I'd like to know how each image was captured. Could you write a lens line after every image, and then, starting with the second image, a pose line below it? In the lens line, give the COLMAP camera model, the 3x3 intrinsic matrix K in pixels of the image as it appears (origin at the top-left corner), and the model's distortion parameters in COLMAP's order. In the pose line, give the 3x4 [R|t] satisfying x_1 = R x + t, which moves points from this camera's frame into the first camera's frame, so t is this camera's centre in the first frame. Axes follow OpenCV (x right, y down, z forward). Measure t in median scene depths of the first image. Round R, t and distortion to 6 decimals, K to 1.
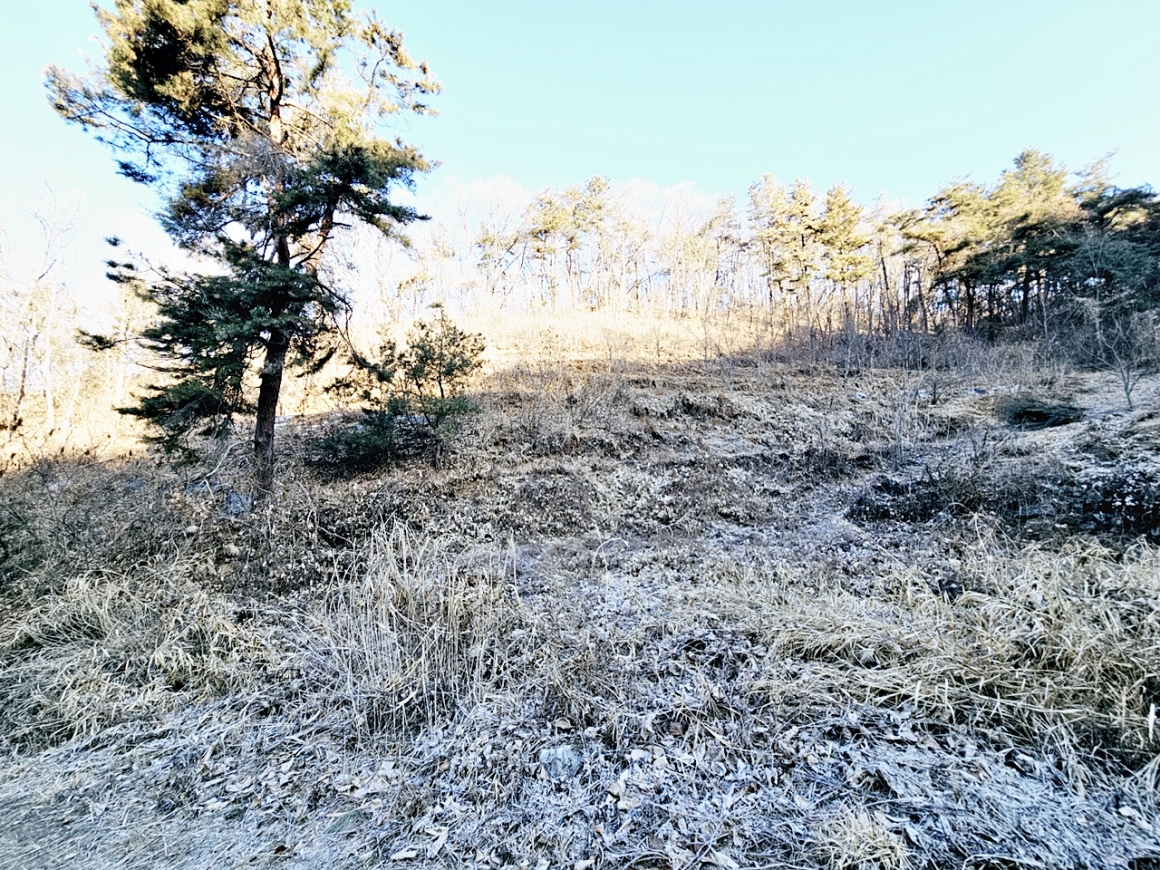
lens RADIAL K [[478.0, 0, 580.5], [0, 478.0, 431.4], [0, 0, 1]] dist [0.005980, 0.000397]
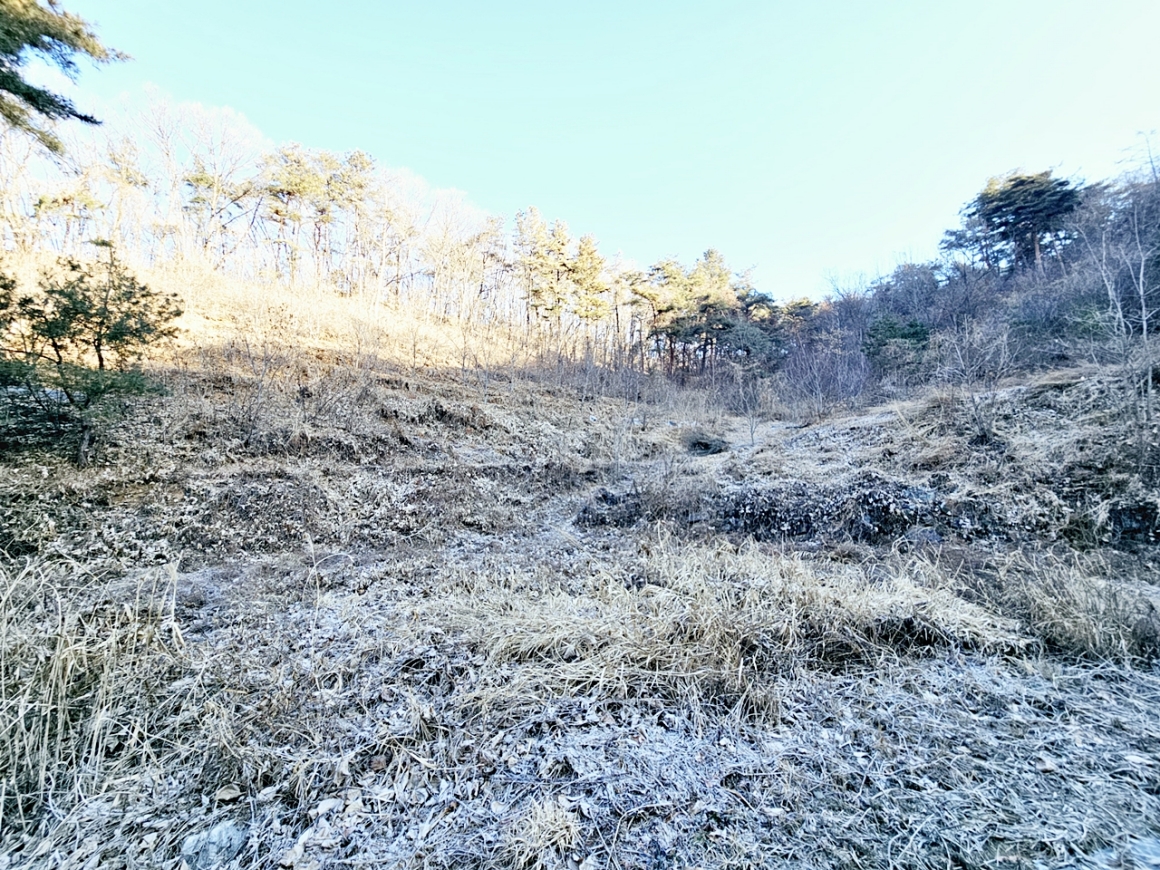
lens RADIAL K [[478.0, 0, 580.0], [0, 478.0, 430.2], [0, 0, 1]] dist [0.005980, 0.000397]
pose [[0.873333, 0.079087, 0.480660, 0.008272], [-0.069587, 0.996868, -0.037587, -0.001012], [-0.482127, -0.000621, 0.876101, 0.002124]]
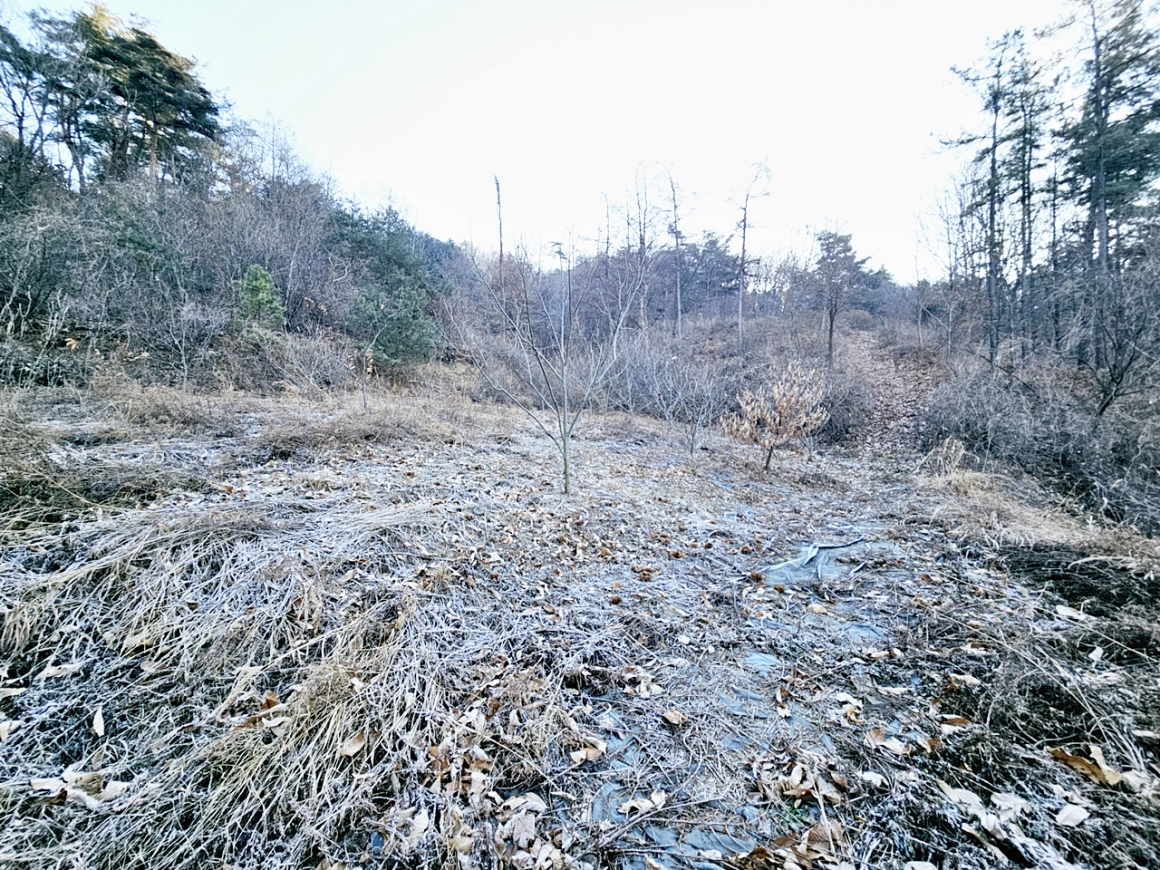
lens RADIAL K [[478.0, 0, 583.7], [0, 478.0, 431.5], [0, 0, 1]] dist [0.005980, 0.000397]
pose [[-0.503606, 0.059891, 0.861855, 2.460048], [-0.096763, 0.987407, -0.125158, -0.478086], [-0.858498, -0.146426, -0.491469, 1.017294]]
